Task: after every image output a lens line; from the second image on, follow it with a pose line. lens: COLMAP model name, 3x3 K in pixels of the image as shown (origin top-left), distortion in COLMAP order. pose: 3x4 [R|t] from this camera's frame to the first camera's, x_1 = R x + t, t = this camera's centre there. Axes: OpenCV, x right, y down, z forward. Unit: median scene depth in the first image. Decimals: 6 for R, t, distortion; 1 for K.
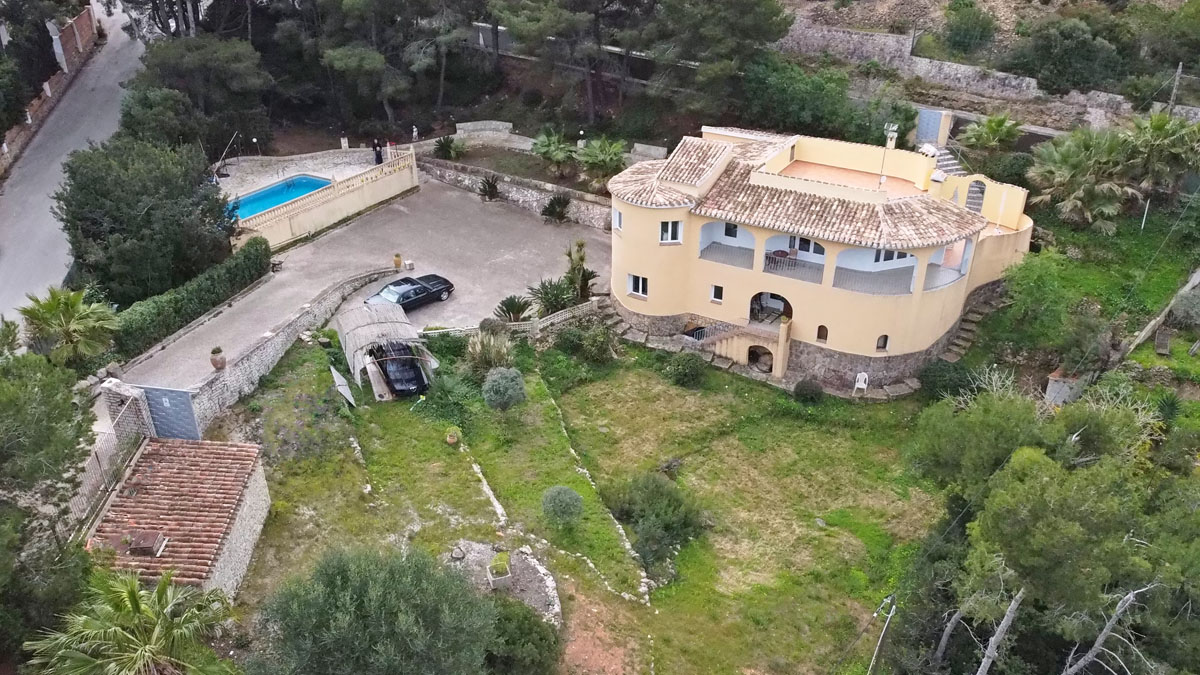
lens RADIAL K [[904.6, 0, 601.3], [0, 904.6, 340.2], [0, 0, 1]] dist [-0.005478, 0.001890]
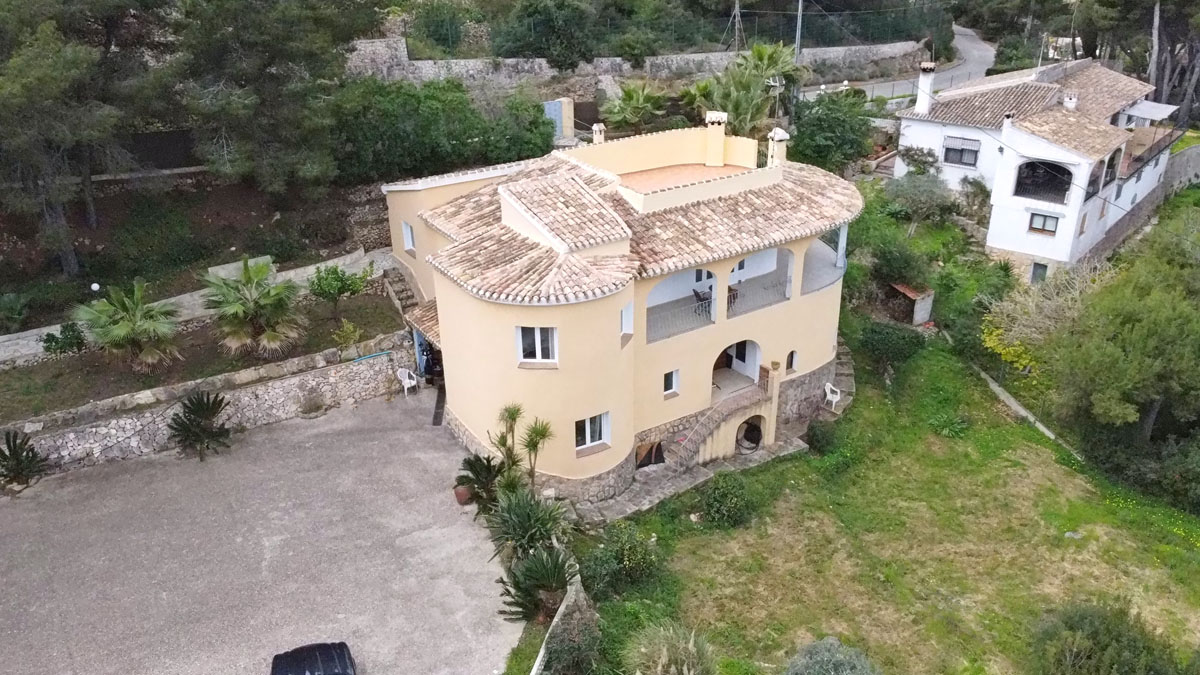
lens RADIAL K [[904.6, 0, 599.5], [0, 904.6, 332.9], [0, 0, 1]] dist [-0.005478, 0.001890]
pose [[0.454591, -0.380707, 0.805239, -0.335986], [0.445669, 0.879966, 0.164439, -0.175139], [-0.771185, 0.284117, 0.569693, 0.530575]]
